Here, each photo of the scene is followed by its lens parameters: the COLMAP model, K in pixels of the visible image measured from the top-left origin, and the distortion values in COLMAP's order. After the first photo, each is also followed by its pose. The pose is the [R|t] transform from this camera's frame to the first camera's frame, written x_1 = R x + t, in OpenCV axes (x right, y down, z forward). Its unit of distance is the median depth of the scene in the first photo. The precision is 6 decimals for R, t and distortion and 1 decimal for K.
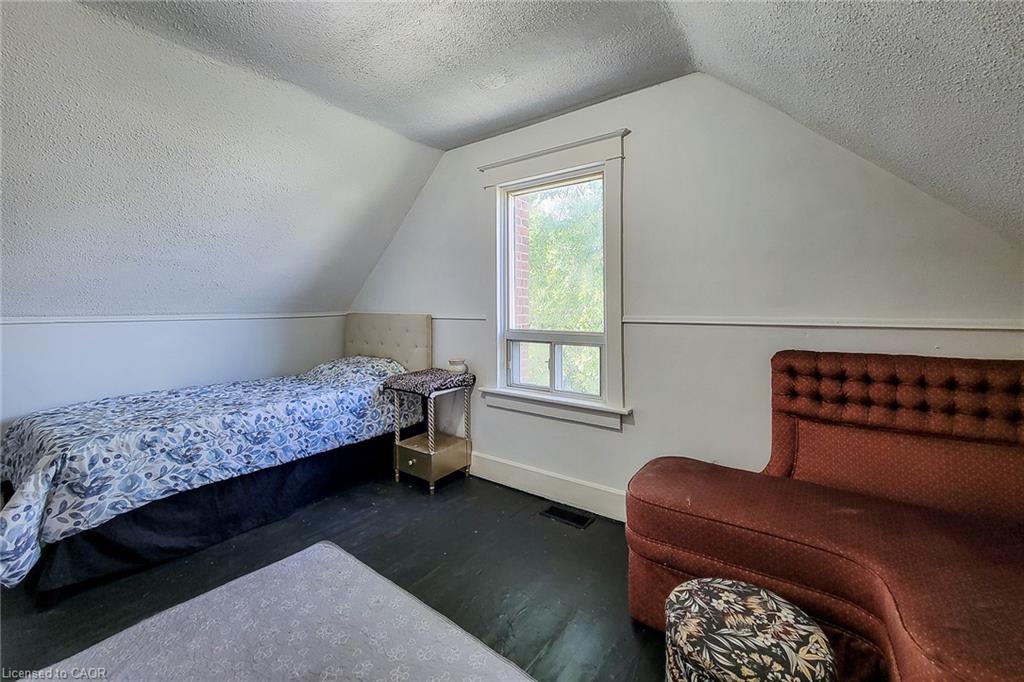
lens RADIAL K [[437.8, 0, 510.7], [0, 437.8, 306.4], [0, 0, 1]] dist [0.001549, 0.000780]
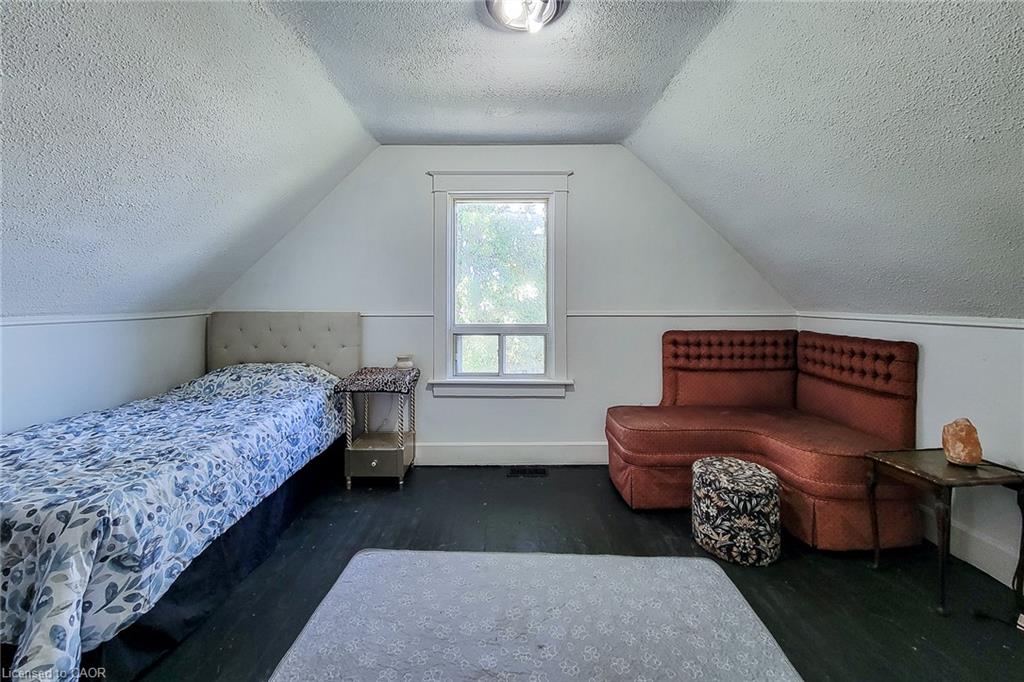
lens RADIAL K [[443.5, 0, 520.8], [0, 443.5, 306.4], [0, 0, 1]] dist [0.000623, -0.000110]
pose [[0.784849, -0.005466, 0.619662, -0.836979], [-0.002630, 0.999923, 0.012151, -0.009846], [-0.619681, -0.011166, 0.784774, 0.036418]]
